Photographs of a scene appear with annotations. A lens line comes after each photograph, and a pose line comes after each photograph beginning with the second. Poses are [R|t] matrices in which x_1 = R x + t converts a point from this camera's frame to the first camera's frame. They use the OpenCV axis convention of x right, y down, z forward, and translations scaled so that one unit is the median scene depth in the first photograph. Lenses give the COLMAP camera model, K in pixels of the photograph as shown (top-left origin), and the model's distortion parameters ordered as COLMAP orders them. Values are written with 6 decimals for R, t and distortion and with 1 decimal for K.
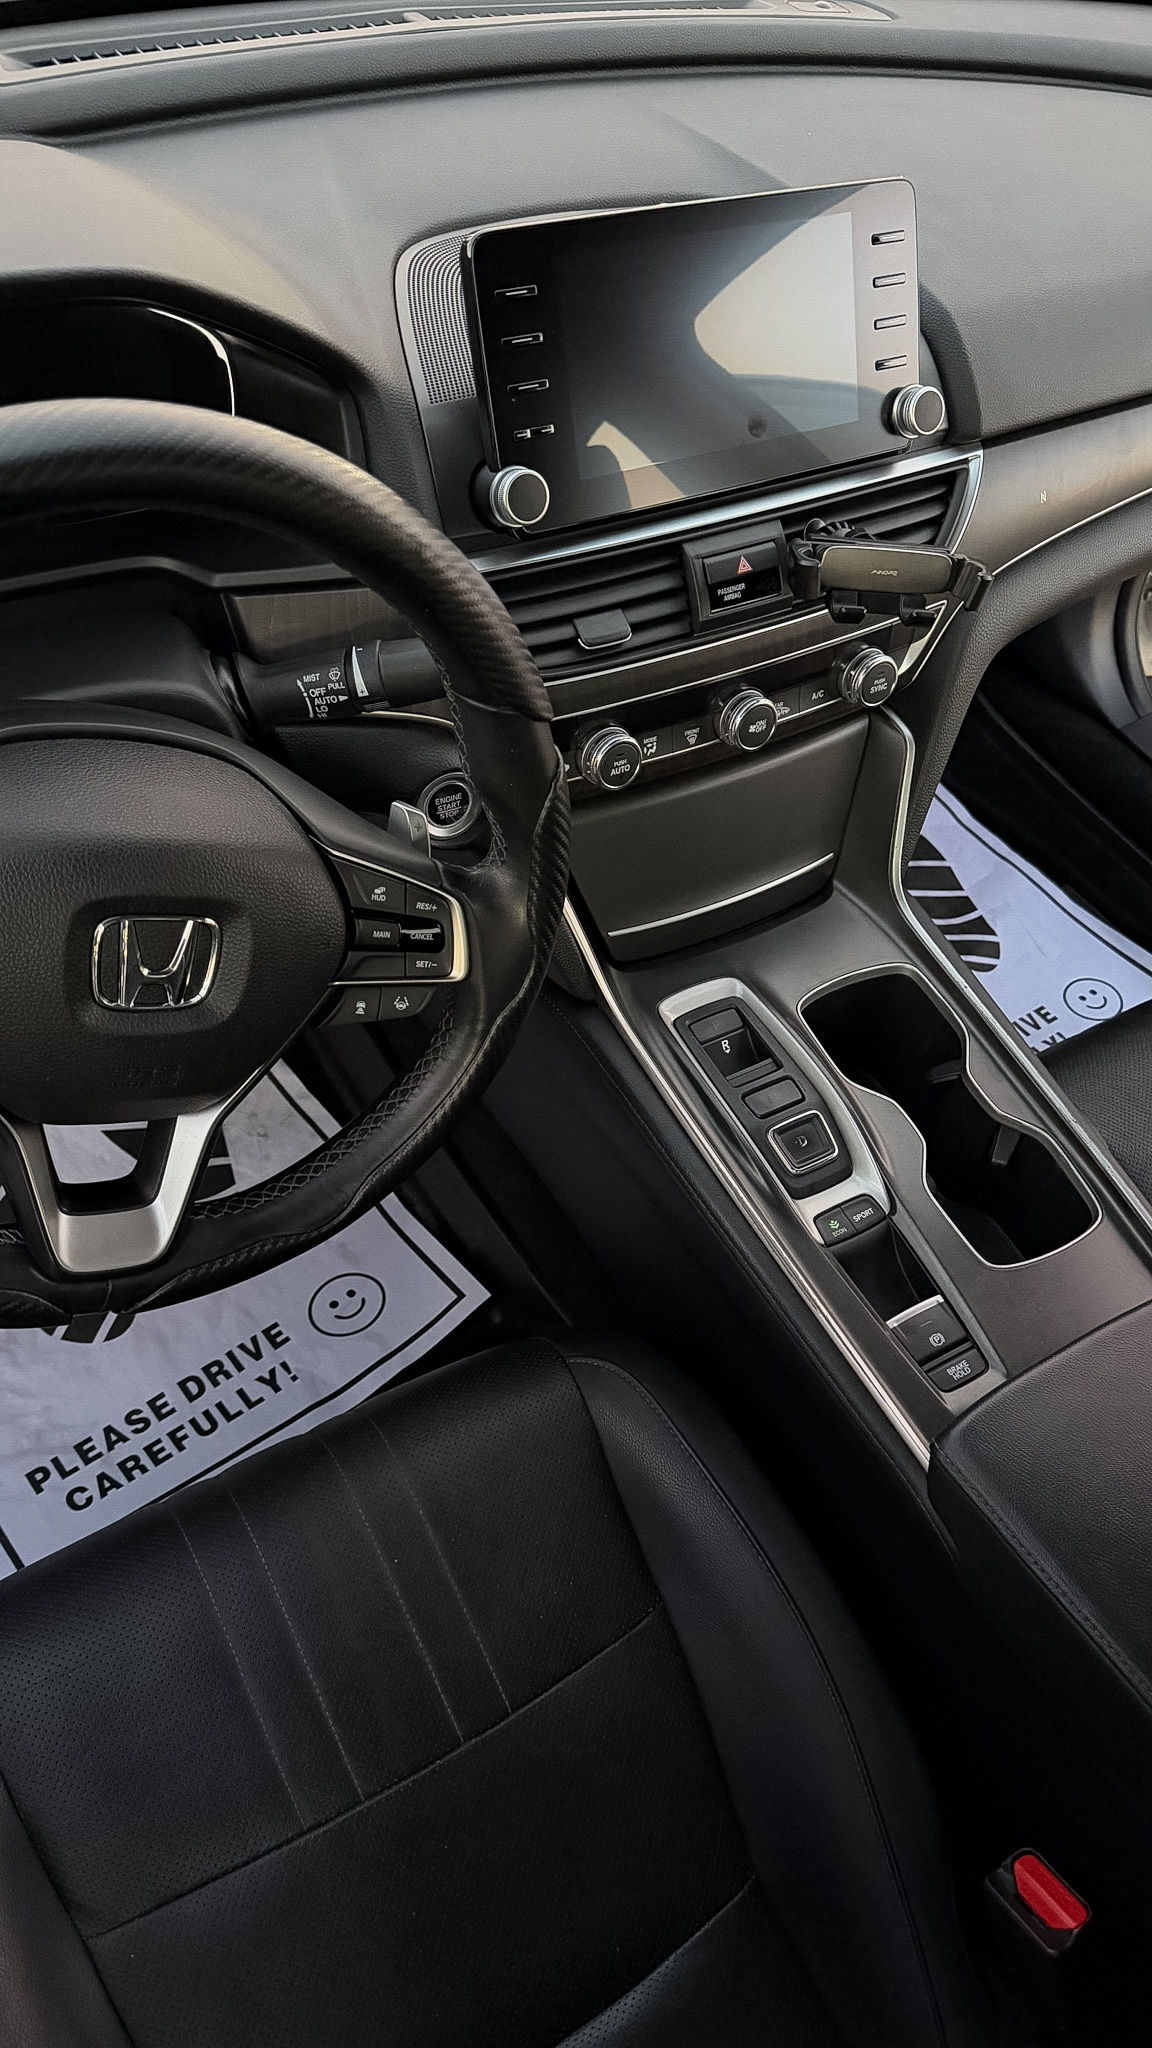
lens RADIAL K [[1414.8, 0, 576.0], [0, 1414.8, 1024.0], [0, 0, 1]] dist [0.242770, -0.523528]
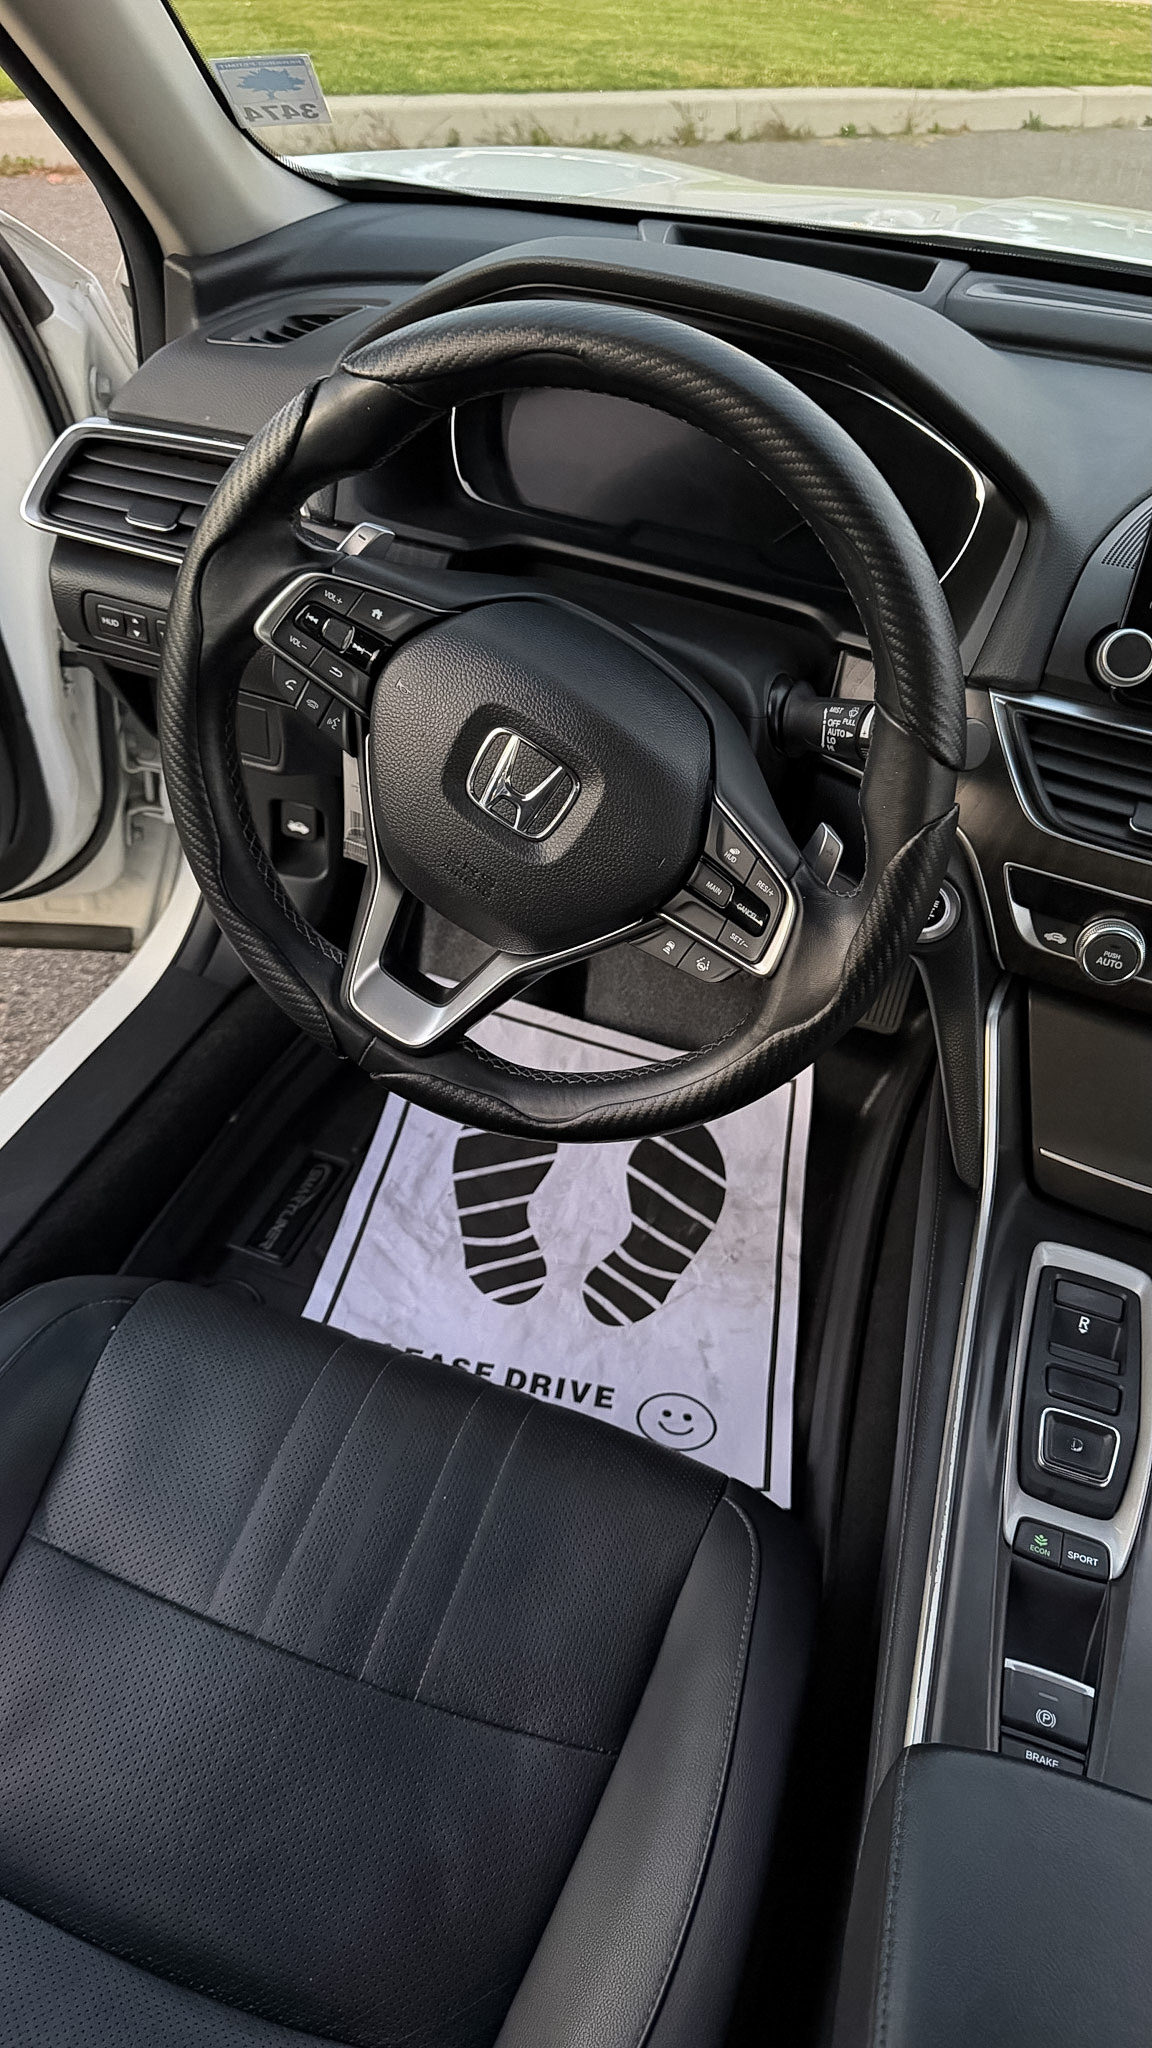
lens RADIAL K [[1439.0, 0, 568.9], [0, 1439.0, 989.3], [0, 0, 1]] dist [0.100704, -0.108516]
pose [[0.673887, 0.442526, -0.591648, 0.361919], [-0.589639, 0.804648, -0.069758, 0.107411], [0.445199, 0.395868, 0.803173, 0.097425]]
